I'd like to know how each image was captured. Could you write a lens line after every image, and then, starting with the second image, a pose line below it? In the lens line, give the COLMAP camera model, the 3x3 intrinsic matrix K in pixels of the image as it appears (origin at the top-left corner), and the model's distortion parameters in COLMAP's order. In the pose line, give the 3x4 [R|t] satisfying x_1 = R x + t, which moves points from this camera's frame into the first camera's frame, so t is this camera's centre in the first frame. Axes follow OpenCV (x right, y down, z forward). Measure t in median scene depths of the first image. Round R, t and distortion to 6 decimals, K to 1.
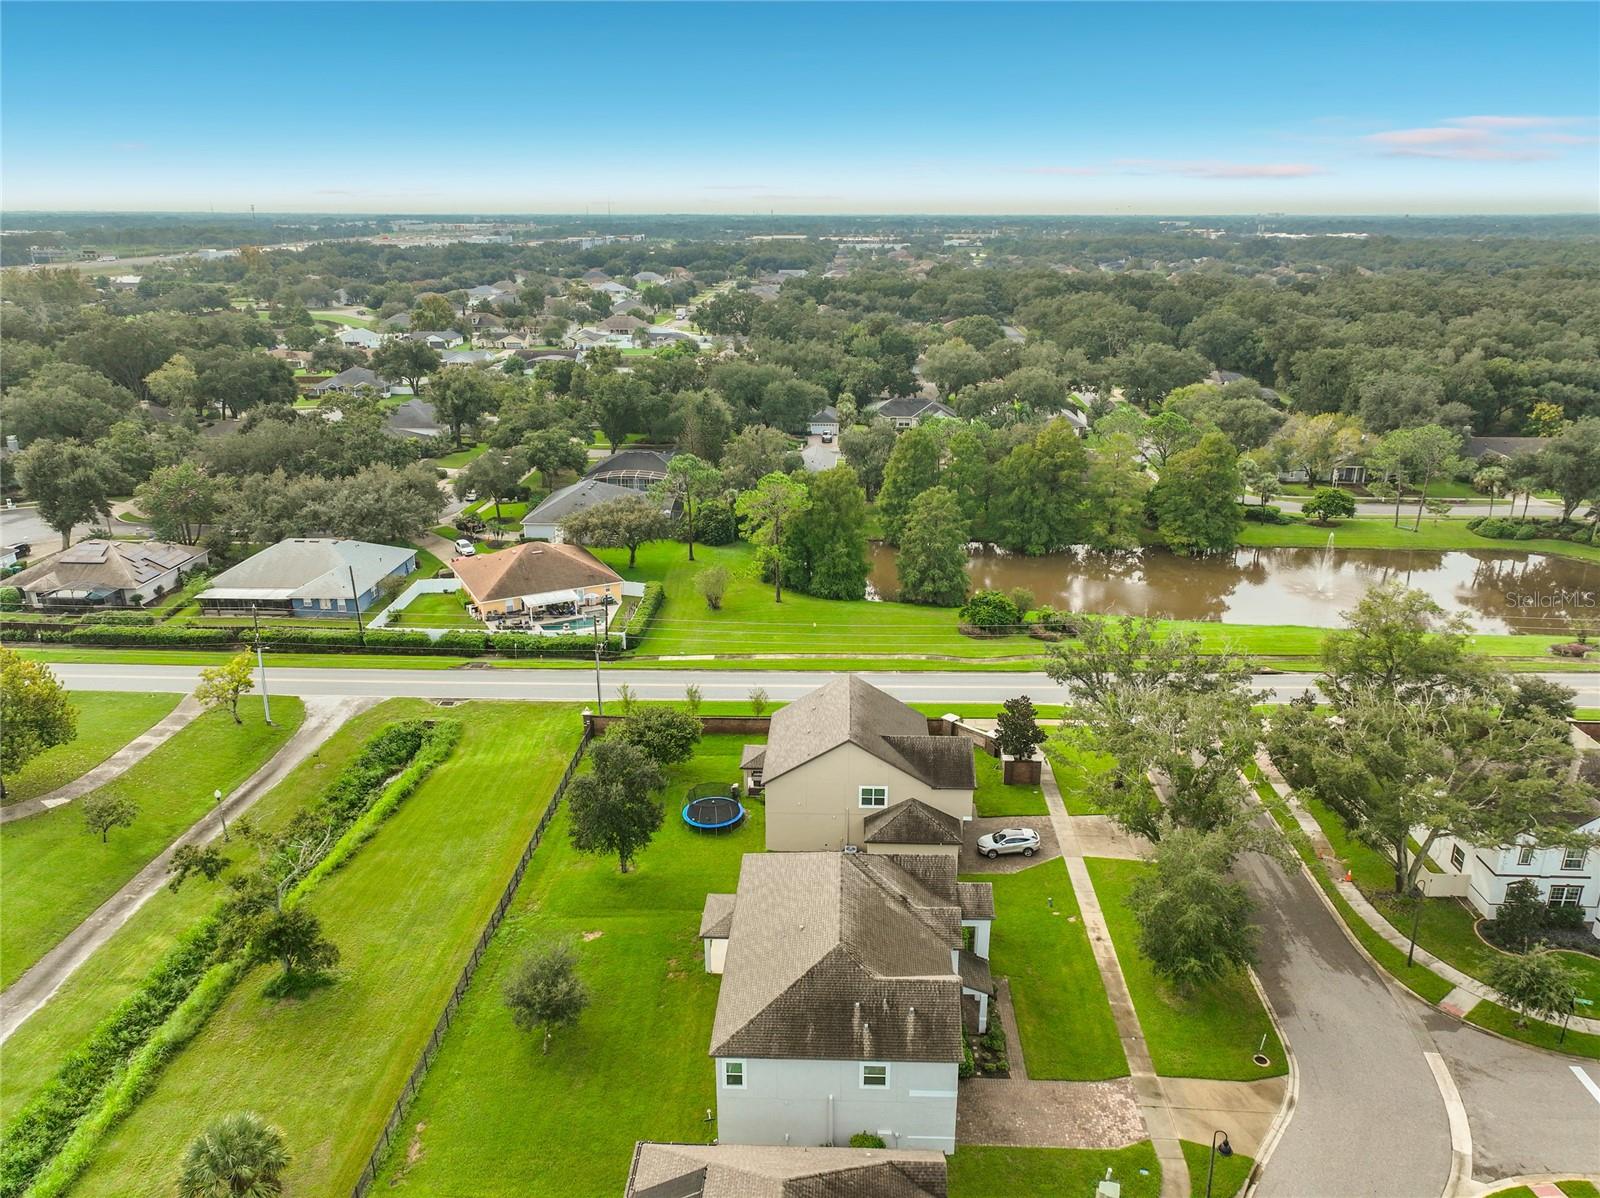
lens RADIAL K [[1127.3, 0, 806.5], [0, 1127.3, 601.0], [0, 0, 1]] dist [-0.000085, 0.015960]
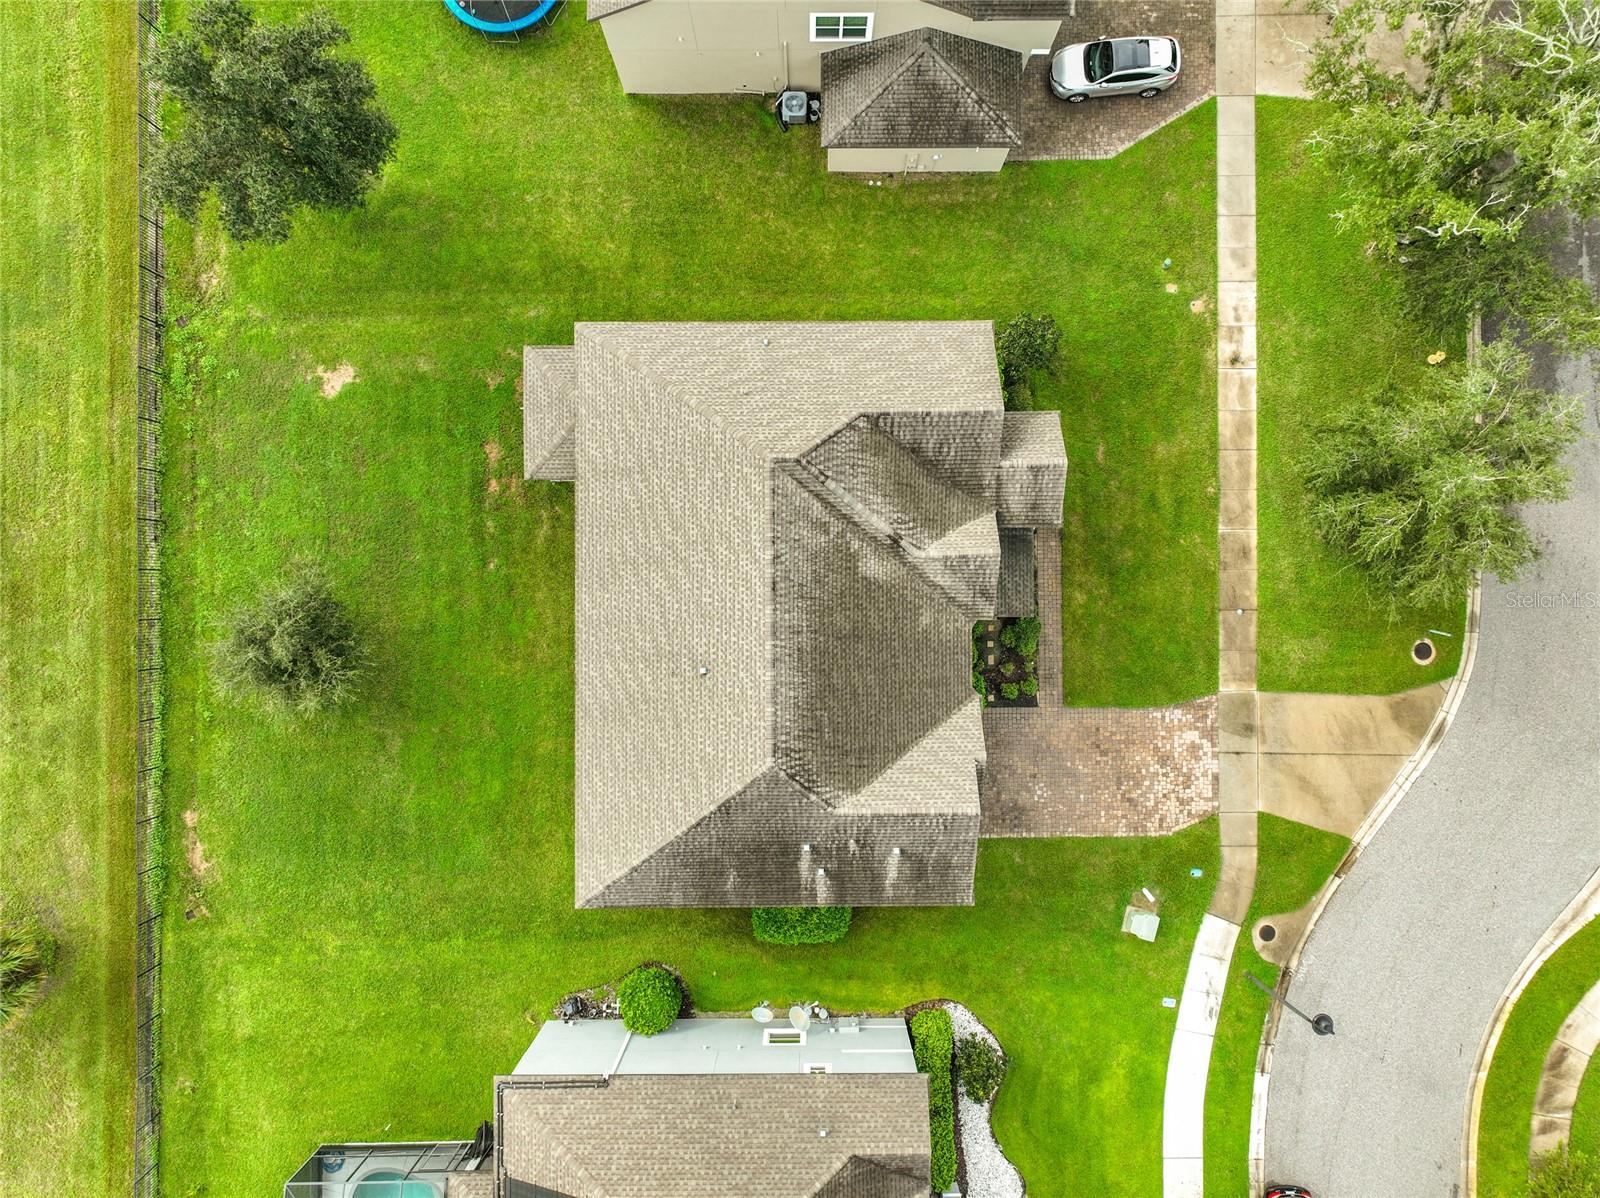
lens RADIAL K [[1127.3, 0, 806.5], [0, 1127.3, 601.0], [0, 0, 1]] dist [-0.000085, 0.015960]
pose [[0.999015, -0.044354, 0.001273, 0.046927], [0.014130, 0.345191, 0.938426, -0.234482], [-0.042063, -0.937484, 0.345478, 0.854074]]
